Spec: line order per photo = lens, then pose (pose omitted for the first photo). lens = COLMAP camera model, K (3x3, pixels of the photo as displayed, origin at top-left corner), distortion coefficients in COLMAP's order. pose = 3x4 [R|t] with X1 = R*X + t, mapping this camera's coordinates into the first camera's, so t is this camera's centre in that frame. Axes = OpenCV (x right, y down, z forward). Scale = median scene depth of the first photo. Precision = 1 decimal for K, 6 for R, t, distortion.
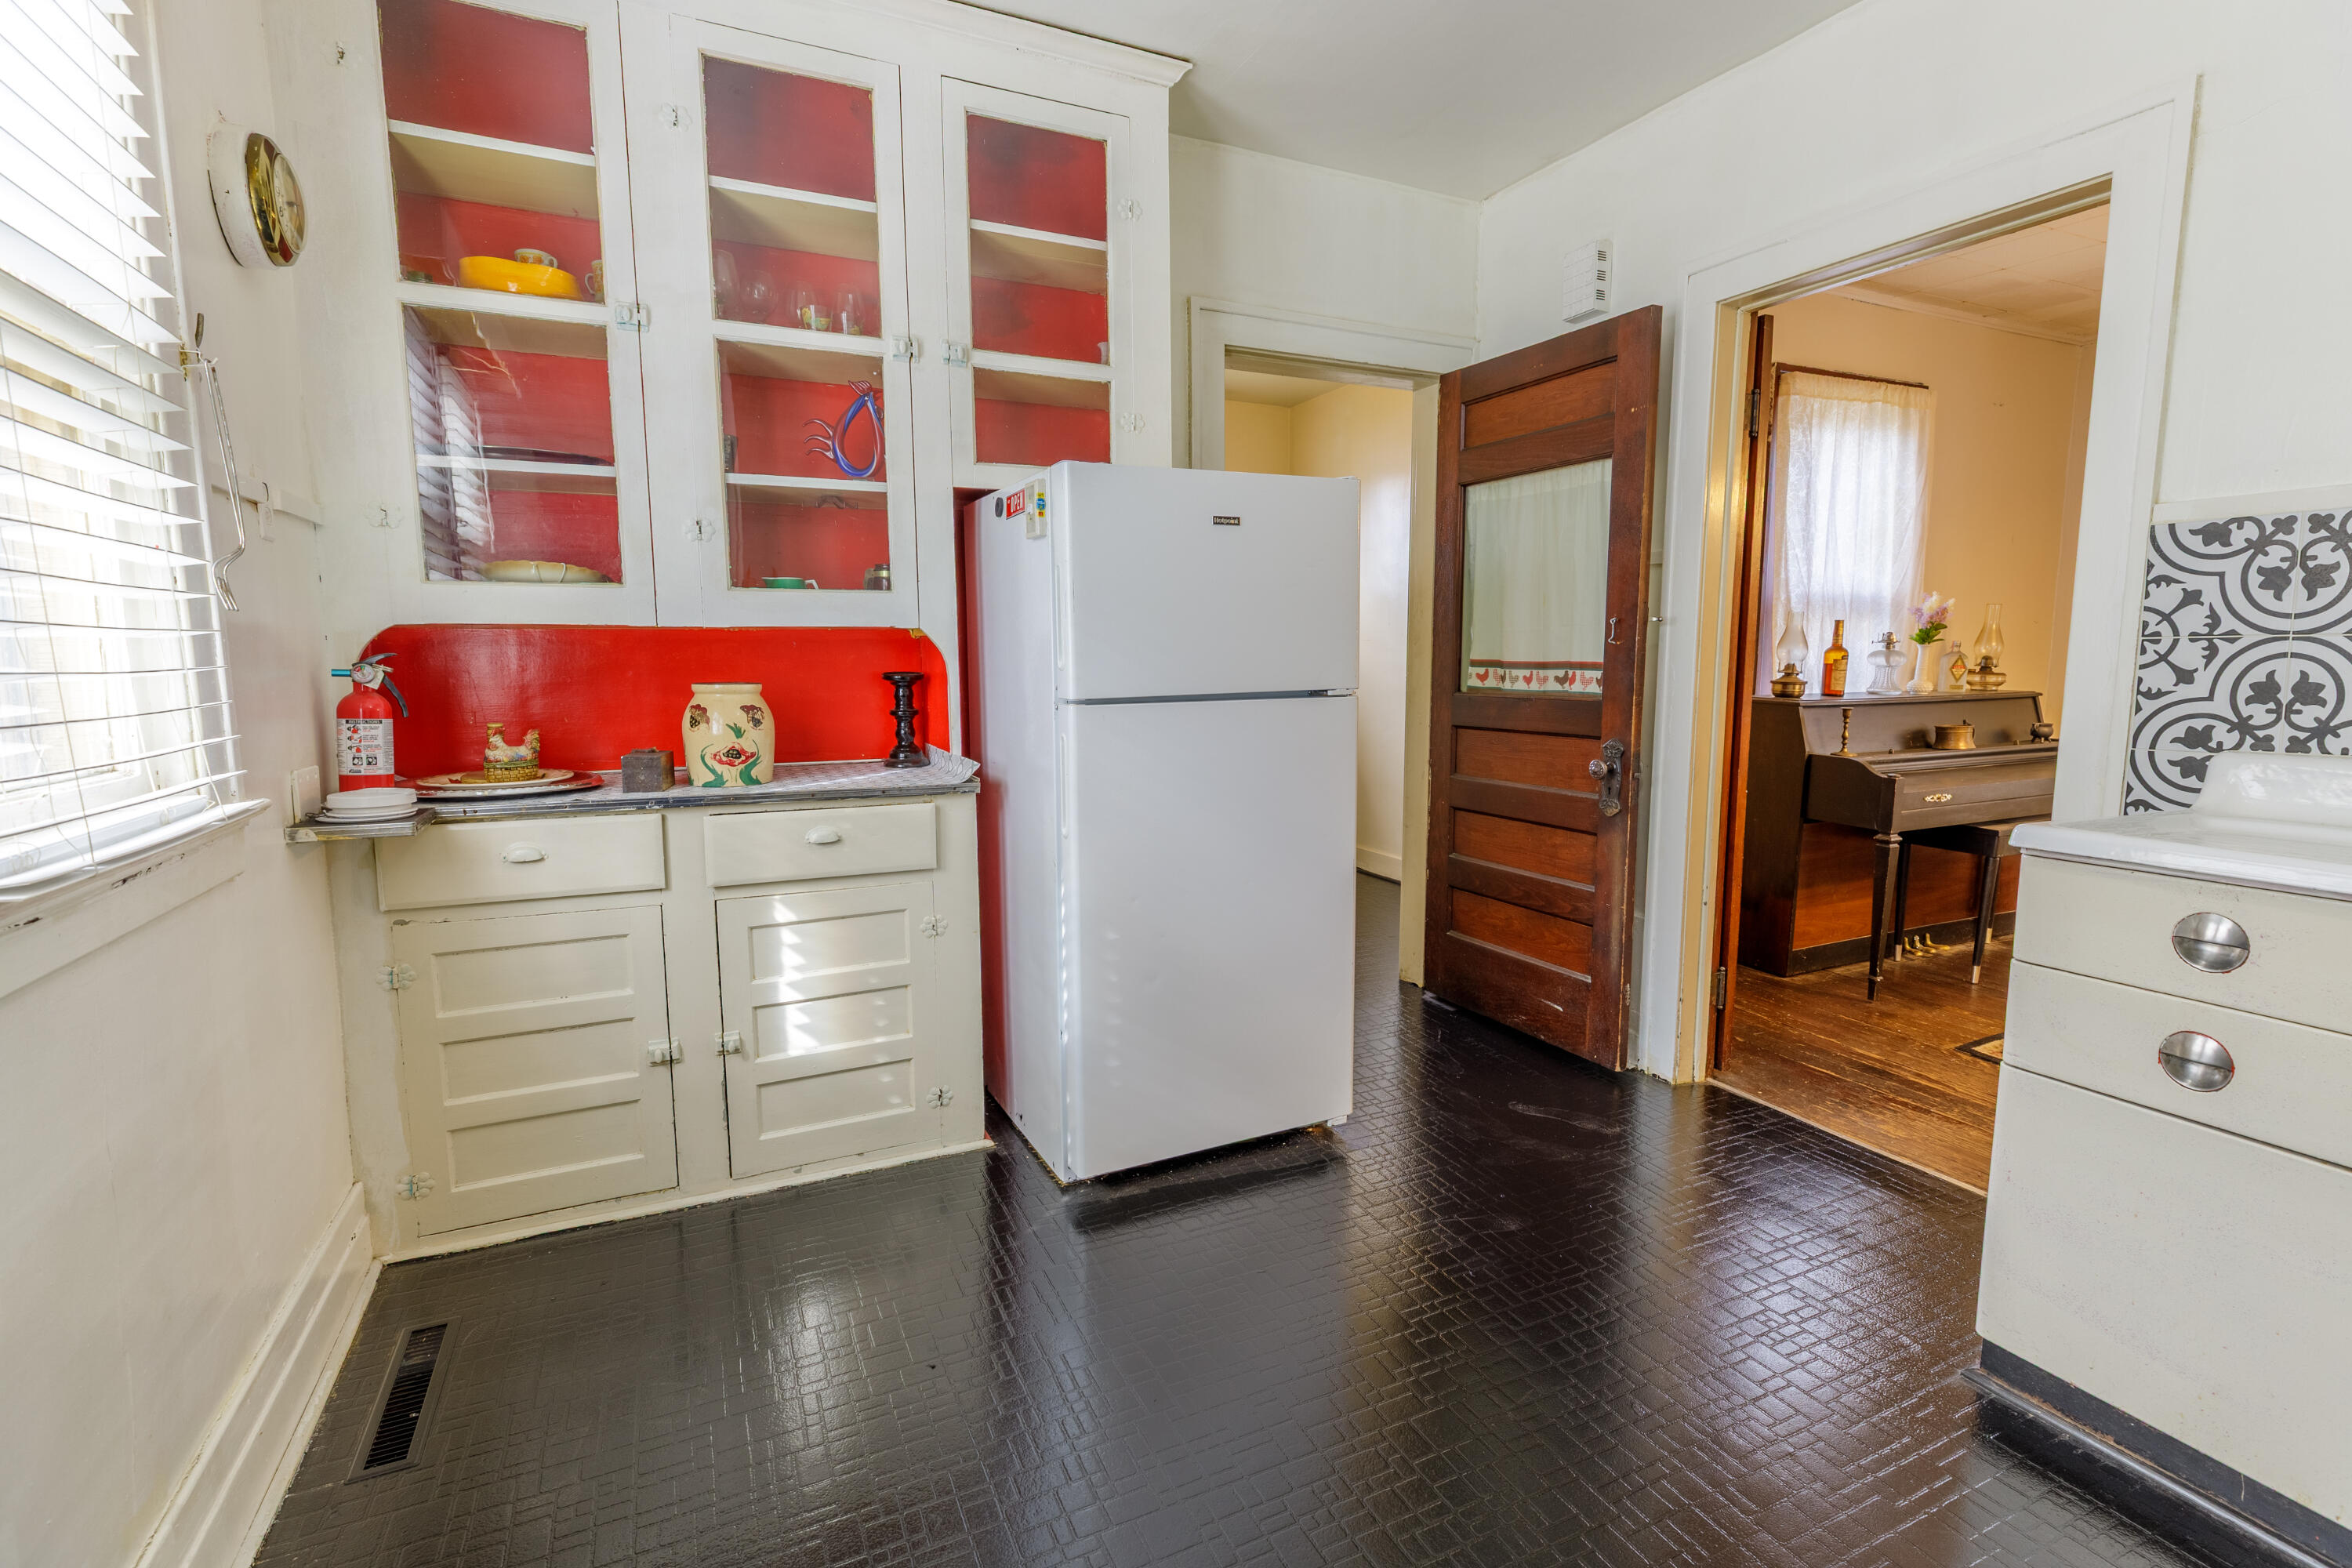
lens RADIAL K [[1045.1, 0, 1174.4], [0, 1045.1, 776.7], [0, 0, 1]] dist [0.009584, -0.000719]
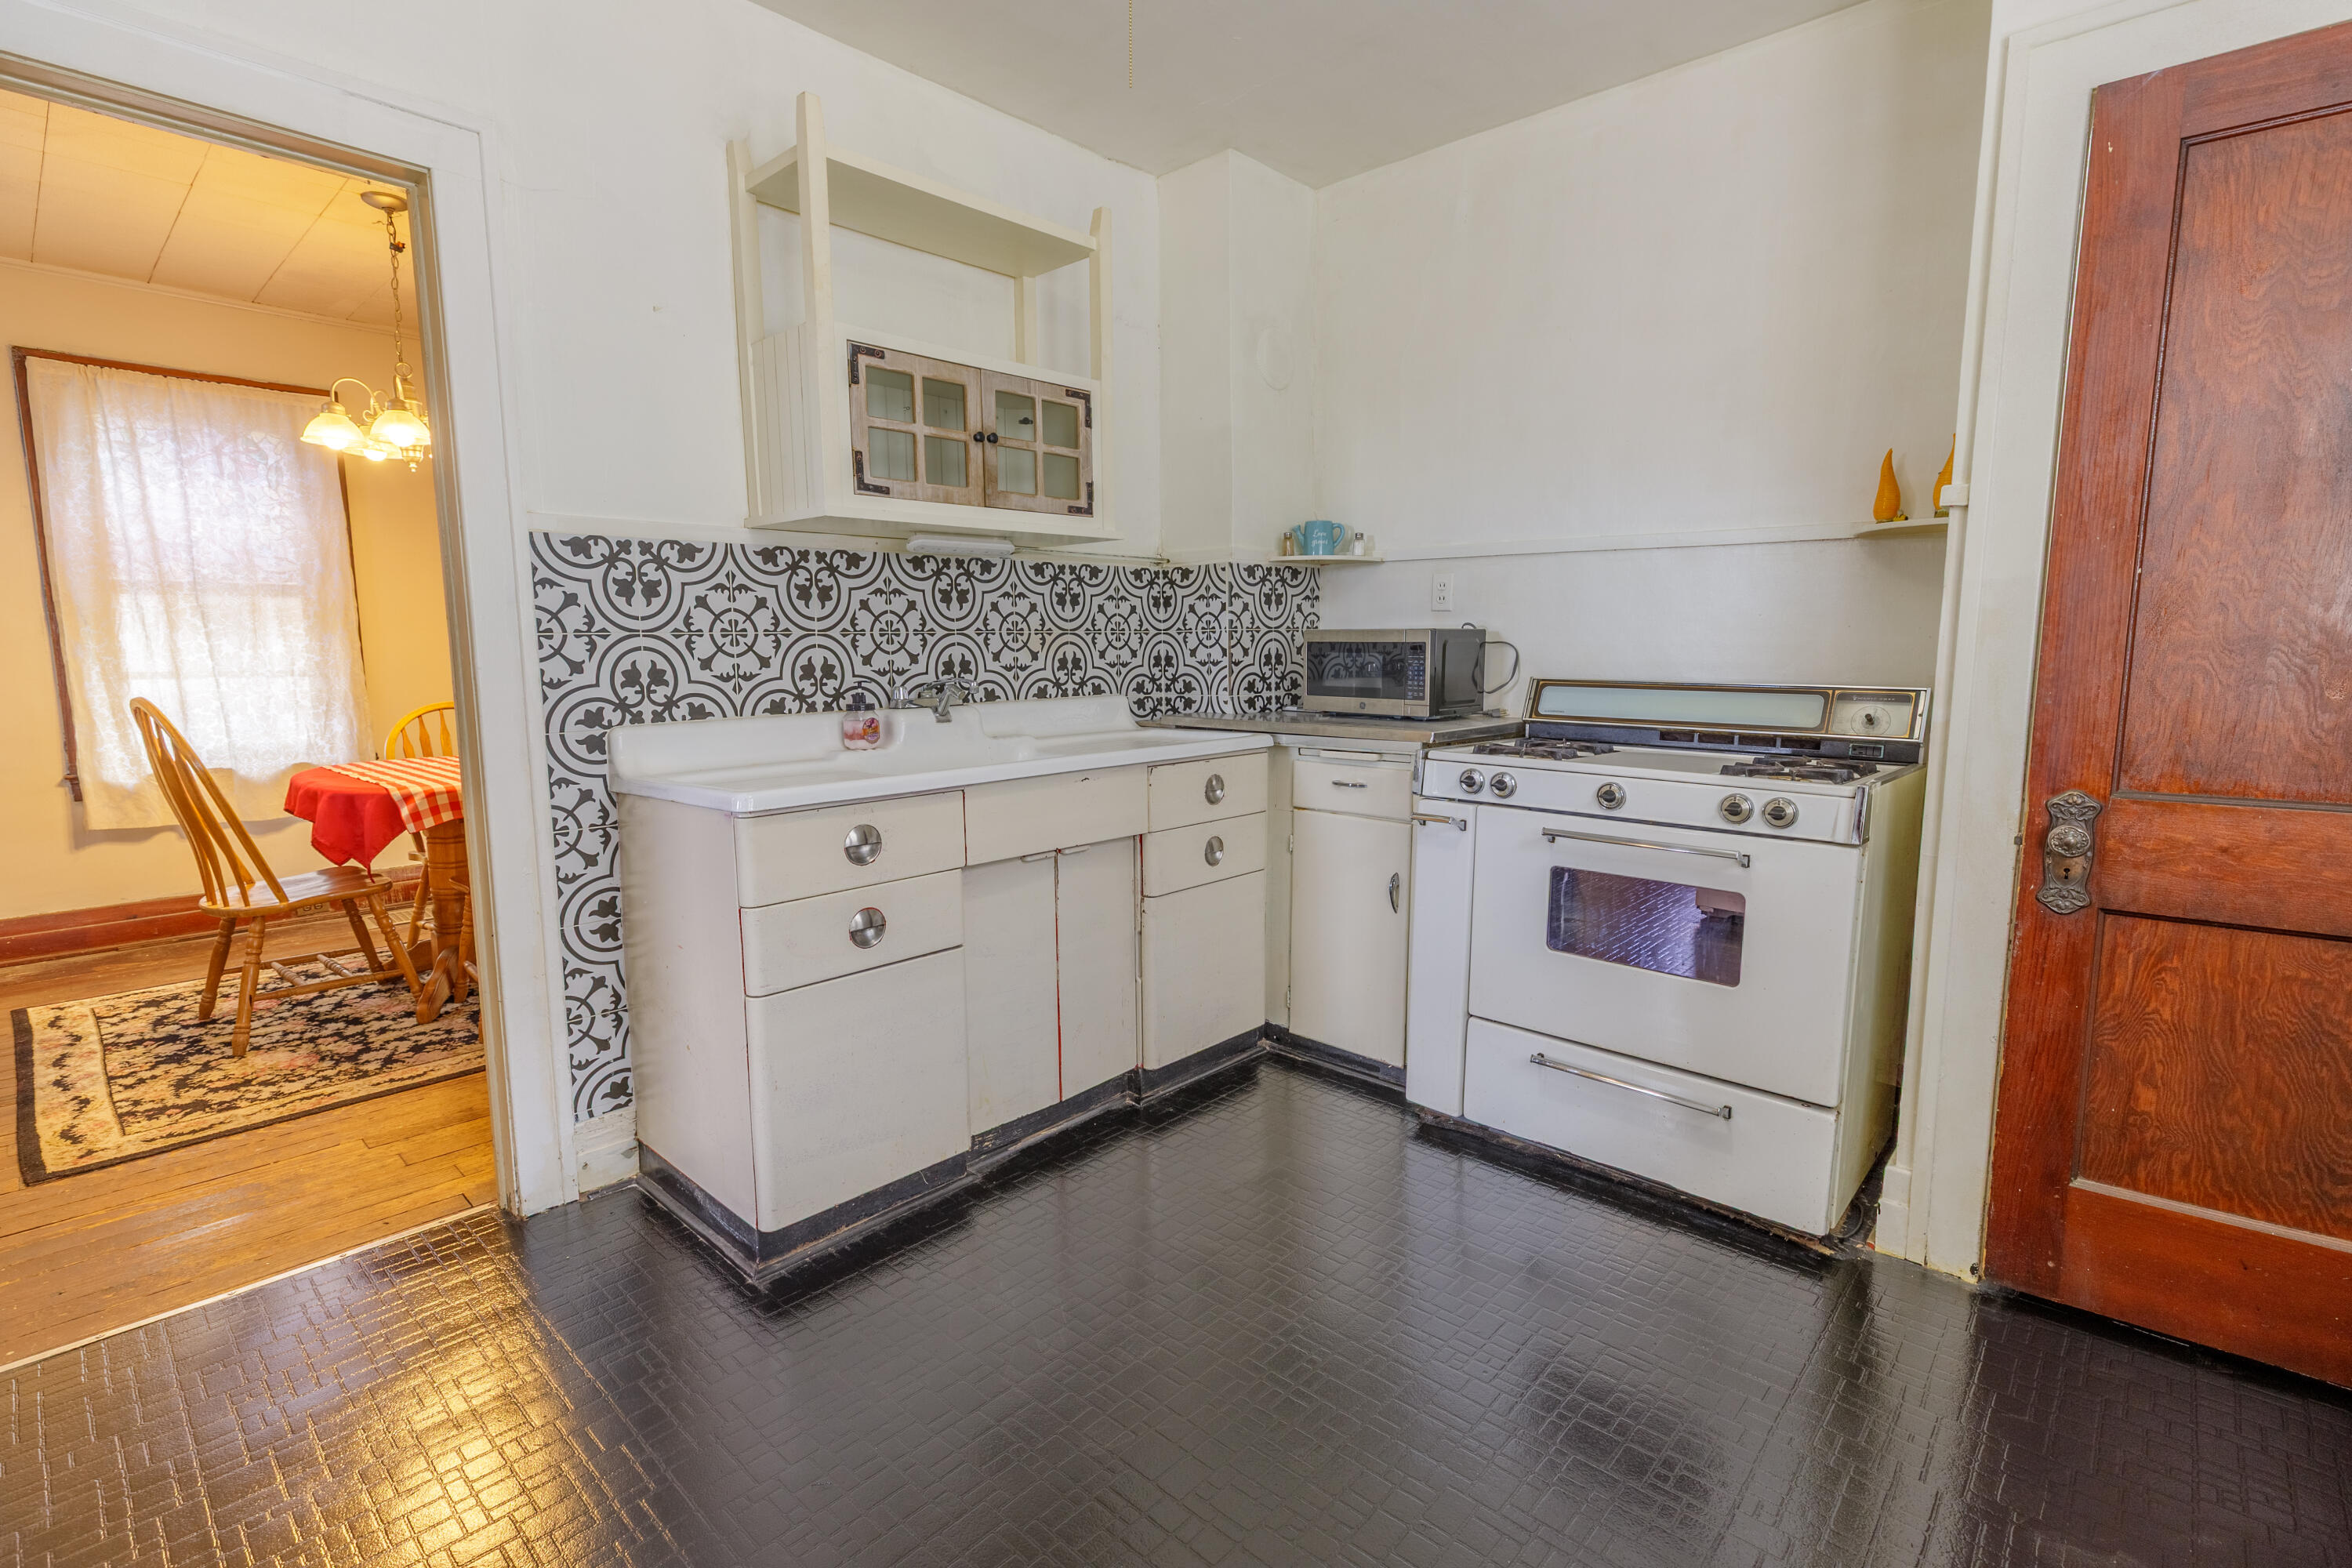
lens RADIAL K [[1045.1, 0, 1174.4], [0, 1045.1, 776.7], [0, 0, 1]] dist [0.009584, -0.000719]
pose [[-0.372308, -0.113124, 0.921189, -0.389584], [0.120026, 0.978341, 0.168652, -0.098577], [-0.920316, 0.173357, -0.350666, 0.867580]]
